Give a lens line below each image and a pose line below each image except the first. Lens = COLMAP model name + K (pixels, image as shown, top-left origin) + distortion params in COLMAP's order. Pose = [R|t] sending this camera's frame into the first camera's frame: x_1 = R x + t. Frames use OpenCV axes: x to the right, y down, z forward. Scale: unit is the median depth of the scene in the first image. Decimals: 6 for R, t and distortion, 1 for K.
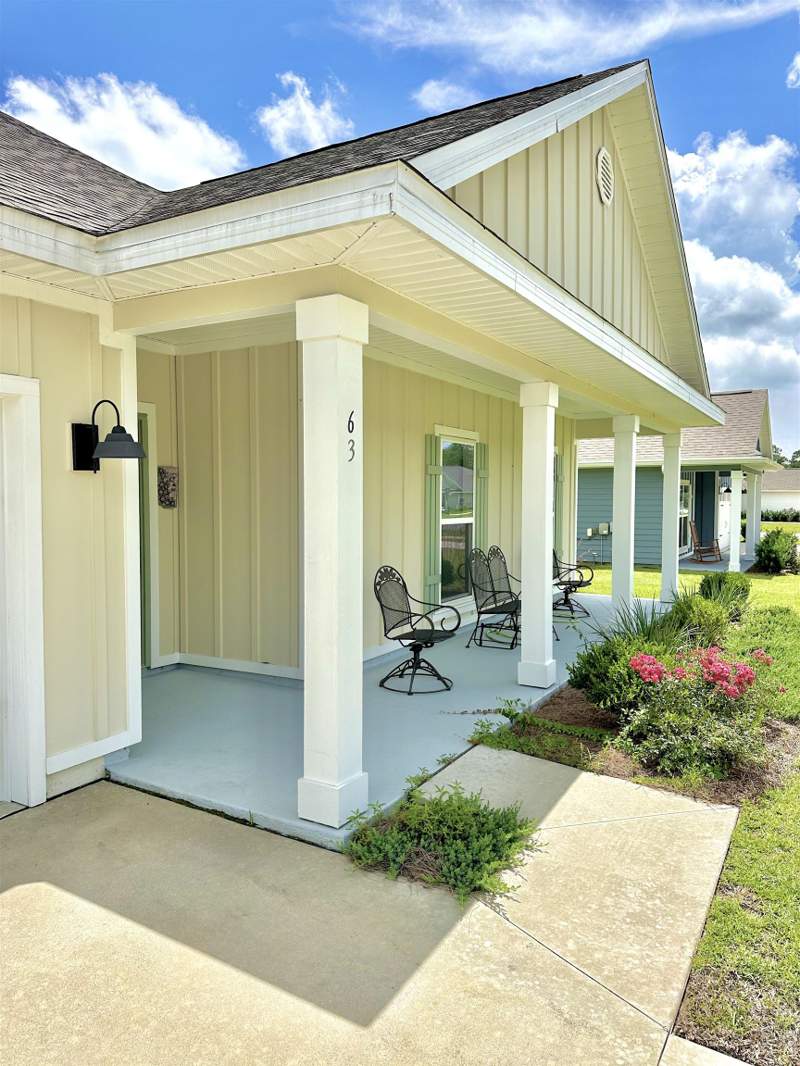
lens RADIAL K [[745.4, 0, 400.5], [0, 745.4, 531.3], [0, 0, 1]] dist [-0.009026, -0.002732]
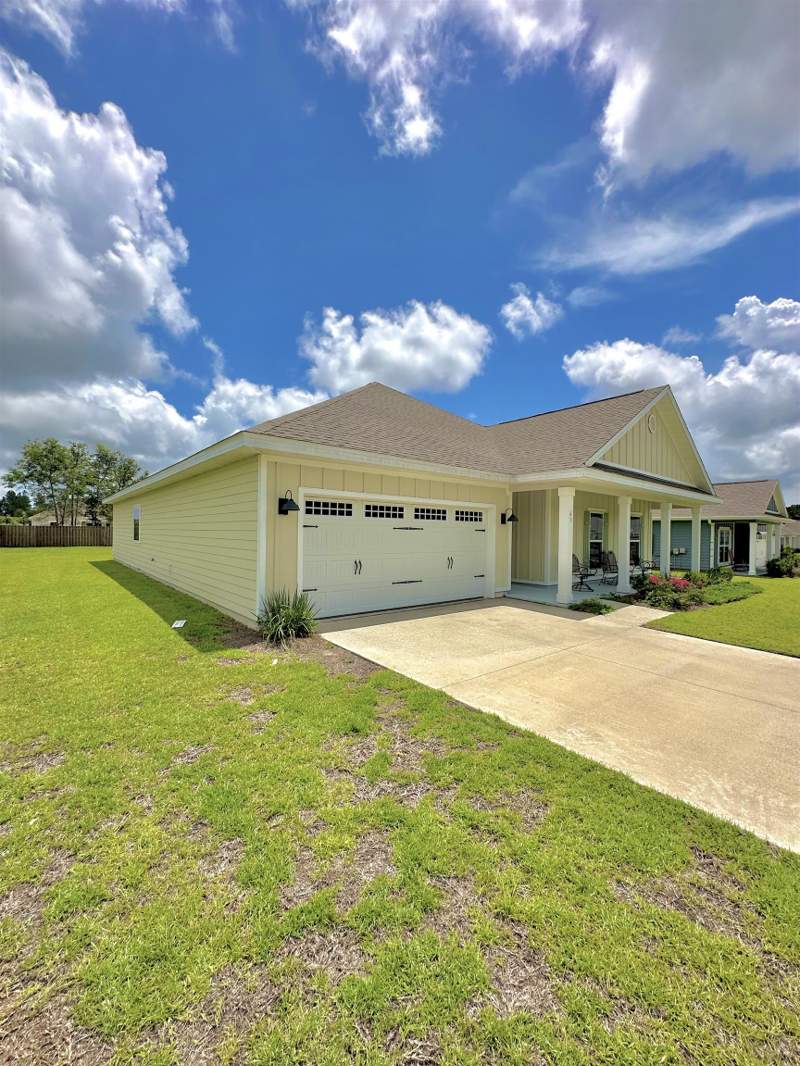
lens RADIAL K [[425.7, 0, 395.3], [0, 425.7, 540.2], [0, 0, 1]] dist [-0.002790, 0.001119]
pose [[0.935540, 0.005392, -0.353179, -0.060857], [-0.019551, 0.999141, -0.036533, 0.053802], [0.352678, 0.041083, 0.934842, -0.725075]]
